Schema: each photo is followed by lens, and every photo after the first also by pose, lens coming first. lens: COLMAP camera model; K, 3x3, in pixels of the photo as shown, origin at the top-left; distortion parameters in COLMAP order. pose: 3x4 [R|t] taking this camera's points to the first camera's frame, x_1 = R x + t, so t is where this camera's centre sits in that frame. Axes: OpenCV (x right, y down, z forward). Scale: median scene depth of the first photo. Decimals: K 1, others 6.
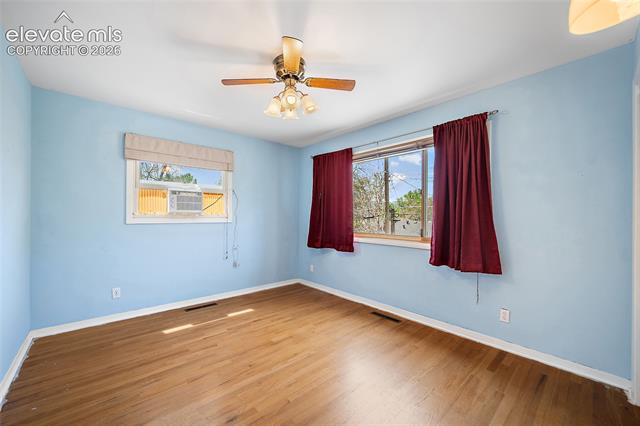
lens RADIAL K [[254.8, 0, 317.5], [0, 254.8, 216.6], [0, 0, 1]] dist [0.006117, 0.000018]
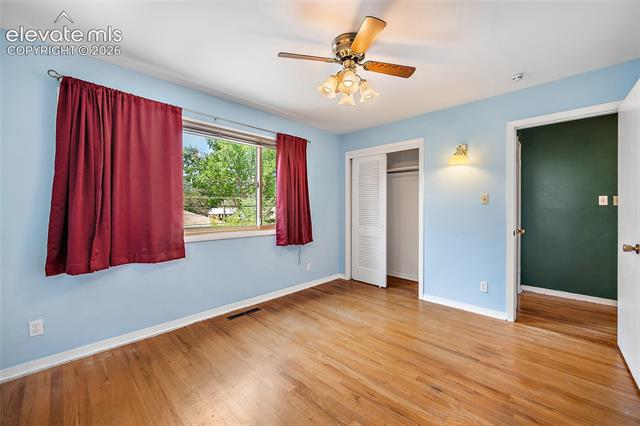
lens RADIAL K [[254.8, 0, 324.5], [0, 254.8, 209.2], [0, 0, 1]] dist [0.006117, 0.000018]
pose [[-0.075052, -0.017876, 0.997019, -0.762447], [-0.000501, 0.999840, 0.017889, -0.010217], [-0.997179, 0.000843, -0.075049, 0.855320]]
